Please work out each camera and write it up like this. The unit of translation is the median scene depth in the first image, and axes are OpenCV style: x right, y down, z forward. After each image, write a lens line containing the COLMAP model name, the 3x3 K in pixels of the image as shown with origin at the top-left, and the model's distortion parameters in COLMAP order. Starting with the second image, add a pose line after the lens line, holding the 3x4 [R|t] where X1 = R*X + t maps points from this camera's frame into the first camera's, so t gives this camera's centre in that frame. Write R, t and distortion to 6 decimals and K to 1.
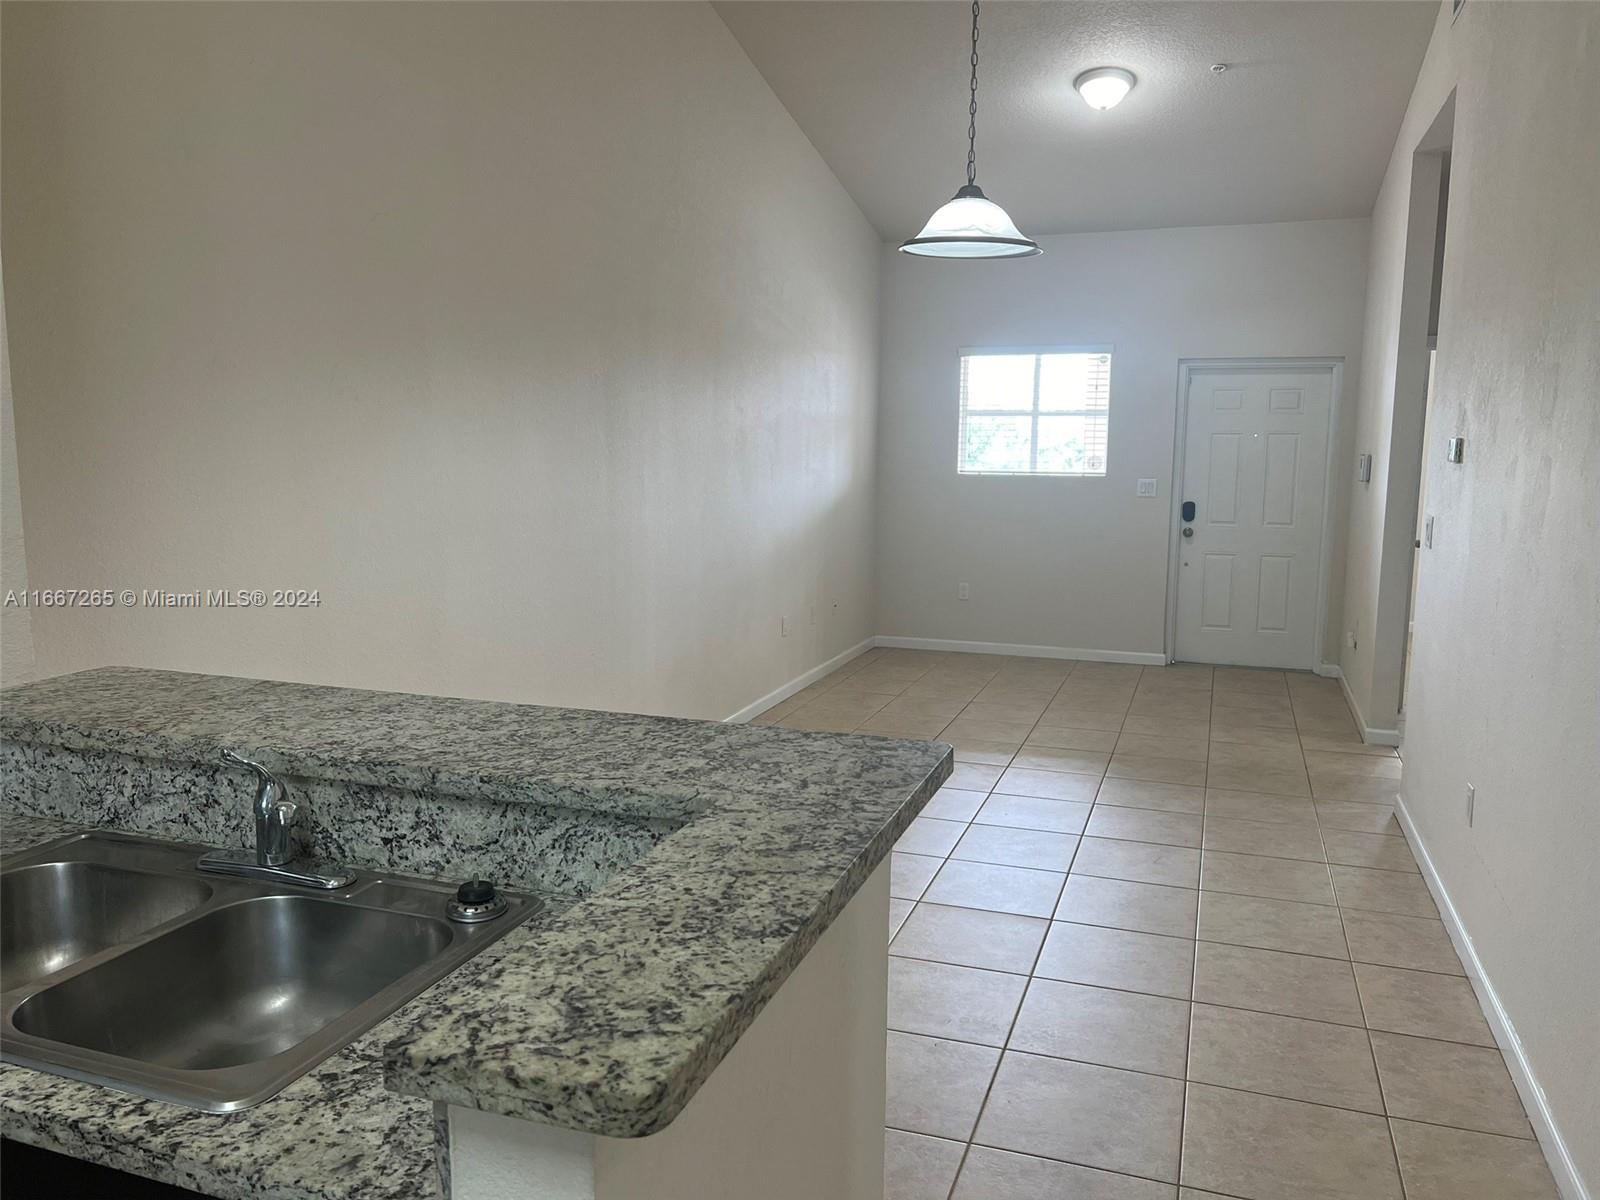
lens RADIAL K [[1212.5, 0, 797.2], [0, 1212.5, 611.6], [0, 0, 1]] dist [0.055958, -0.055381]
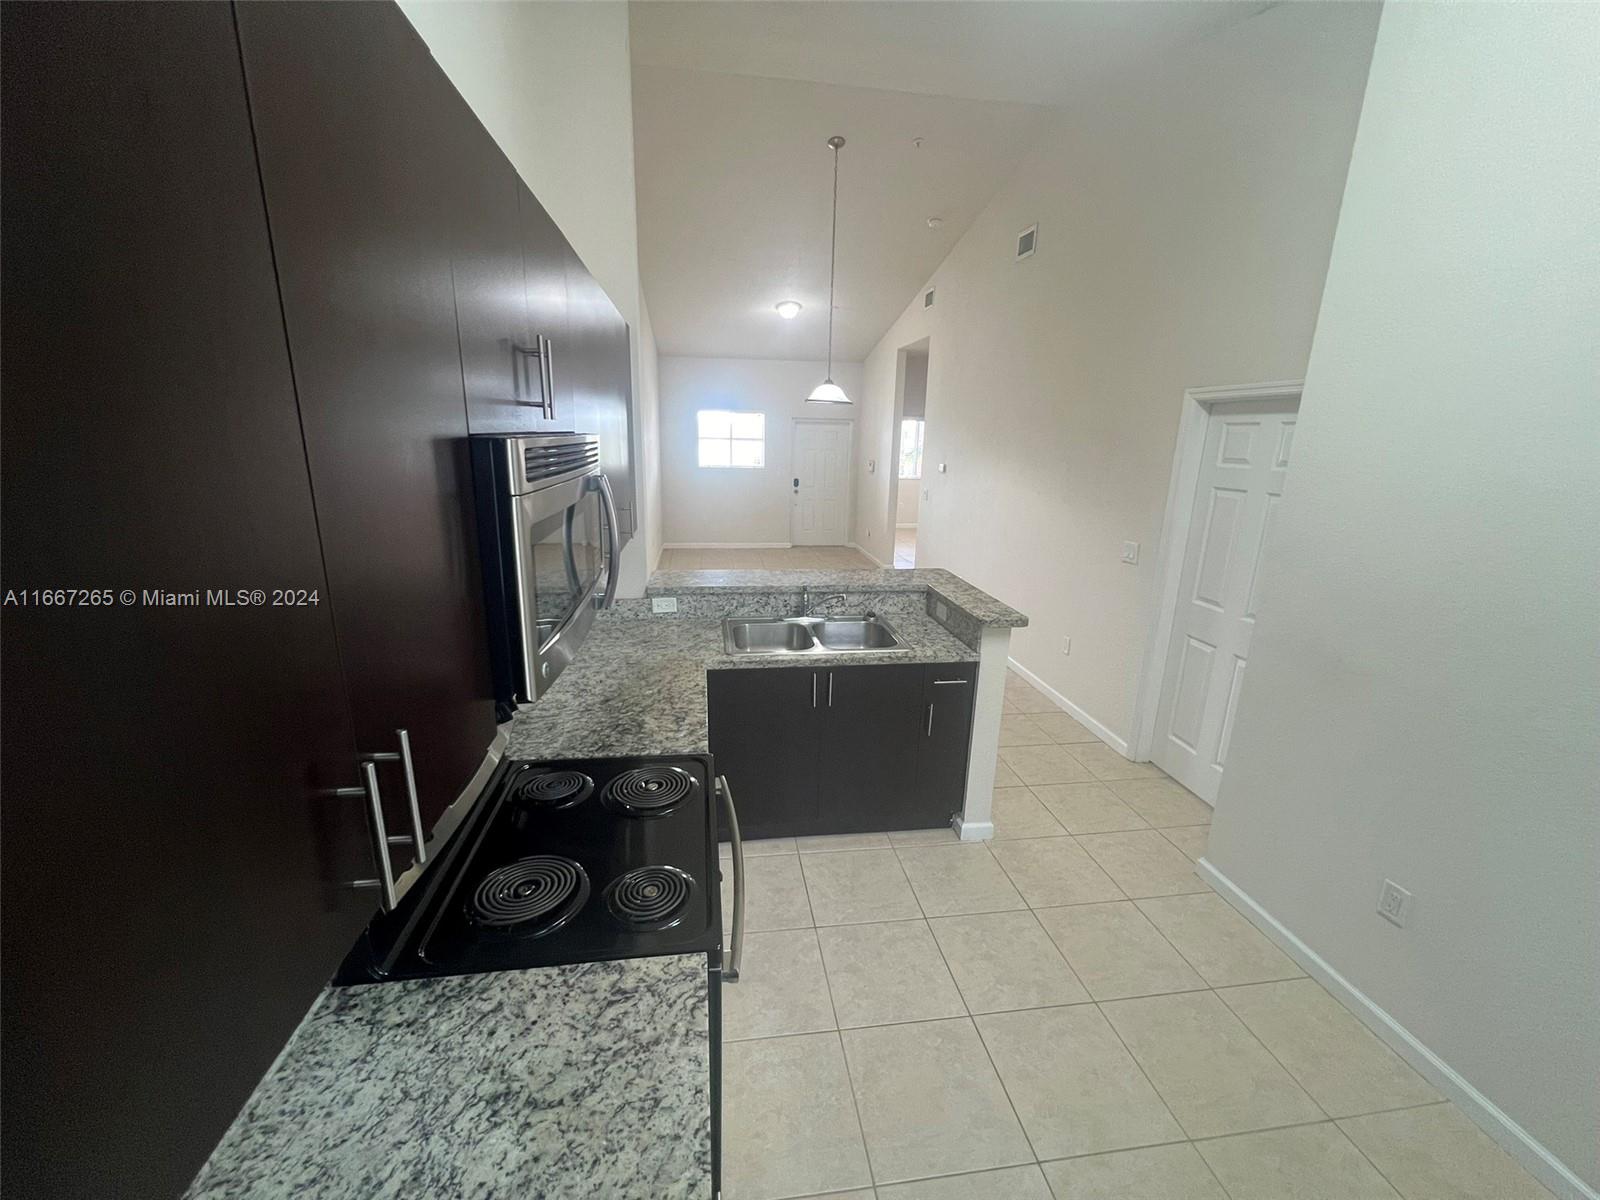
lens RADIAL K [[638.0, 0, 802.3], [0, 638.0, 598.2], [0, 0, 1]] dist [-0.000766, -0.000298]
pose [[0.884284, -0.105864, 0.454791, -1.274553], [0.052539, 0.990334, 0.128369, -0.085111], [-0.463984, -0.089621, 0.881298, -0.626638]]
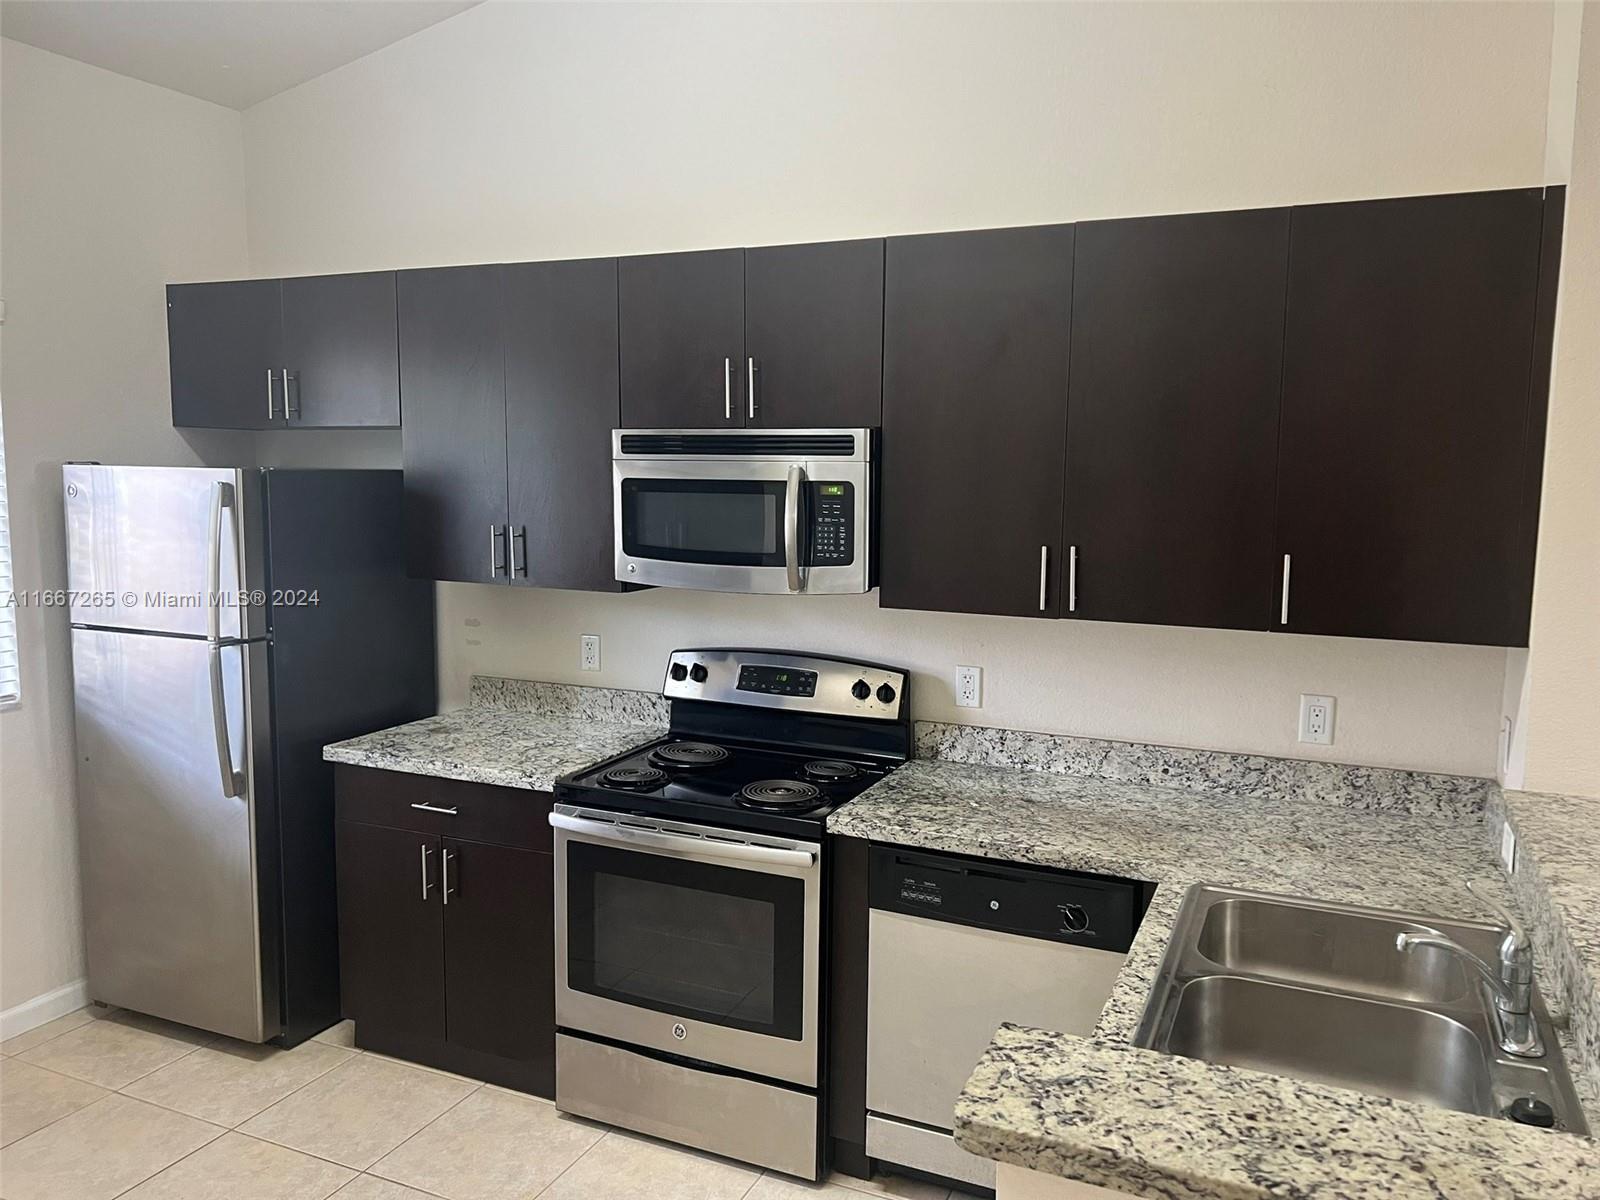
lens RADIAL K [[1212.5, 0, 807.8], [0, 1212.5, 598.9], [0, 0, 1]] dist [0.055958, -0.055381]
pose [[-0.078761, 0.106829, -0.991153, 0.630132], [-0.154913, 0.980852, 0.118029, -0.171495], [0.984784, 0.162838, -0.060703, 0.412023]]
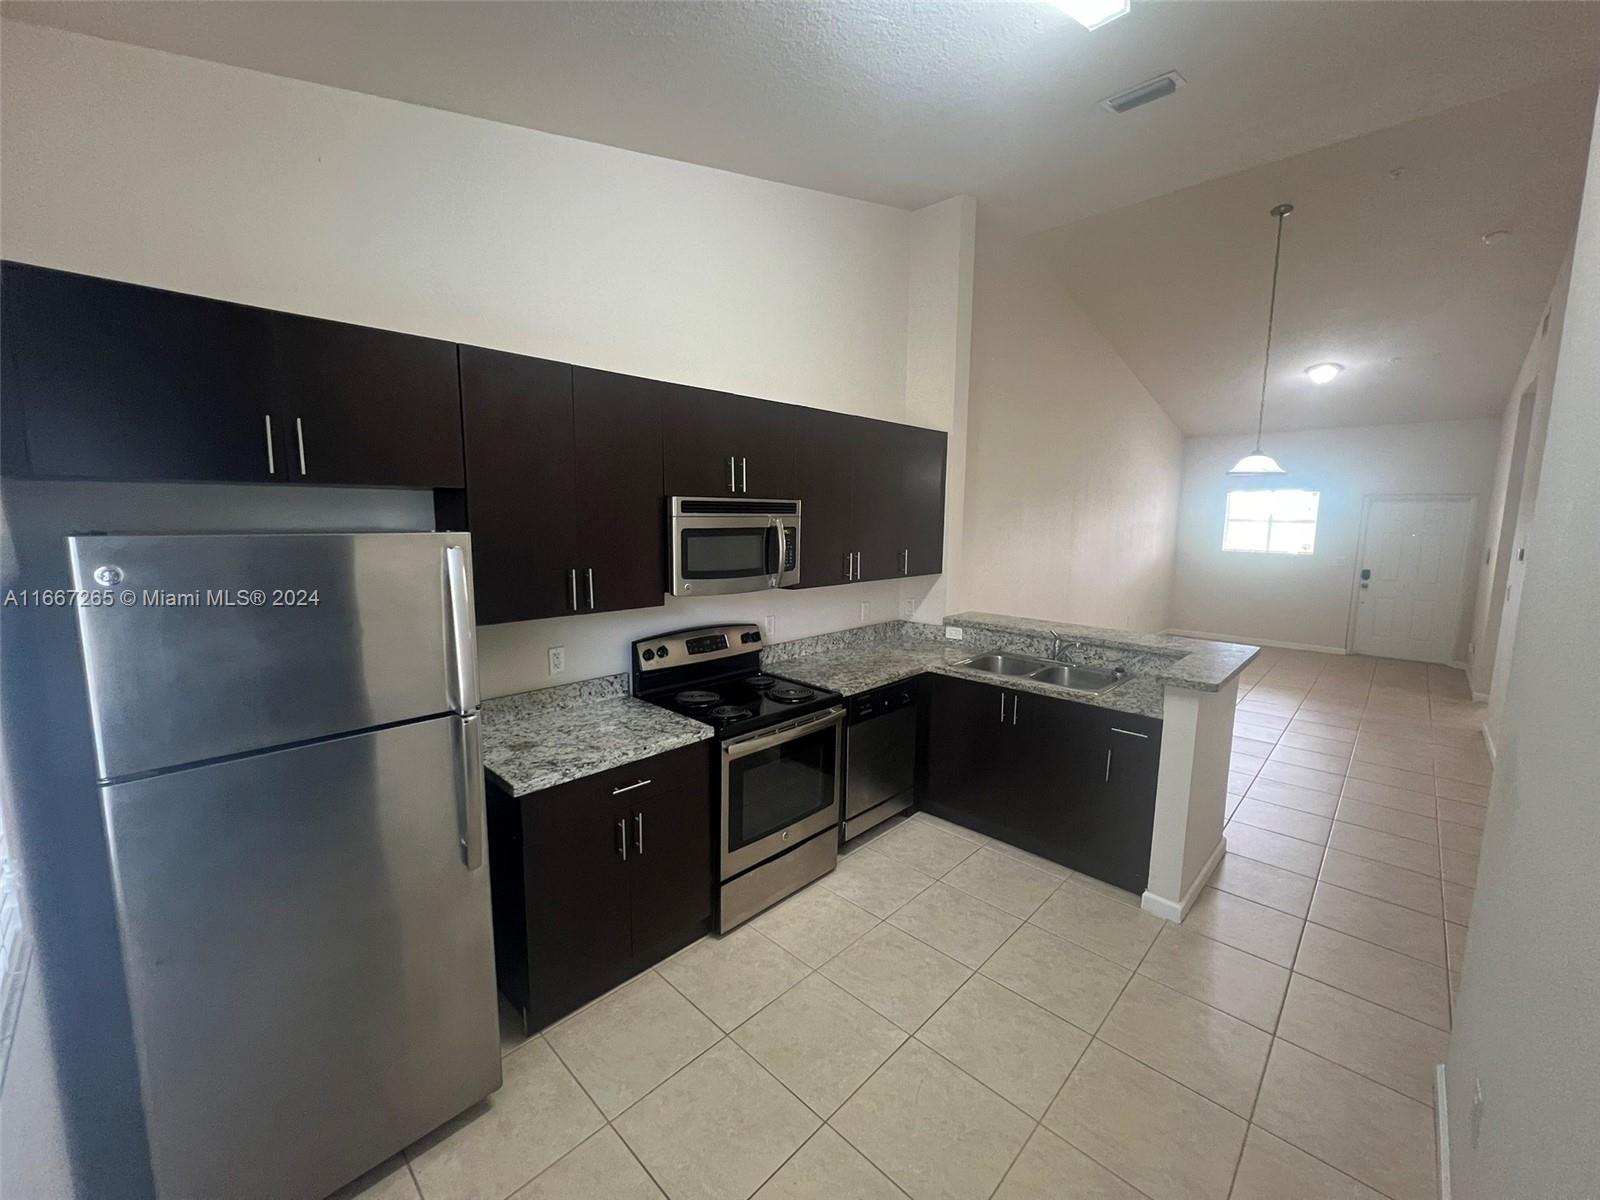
lens RADIAL K [[638.0, 0, 795.5], [0, 638.0, 600.0], [0, 0, 1]] dist [-0.000766, -0.000298]
pose [[0.909257, 0.056947, -0.412321, -0.354381], [-0.062685, 0.998033, -0.000391, 0.062329], [0.411488, 0.026202, 0.911039, -1.270978]]
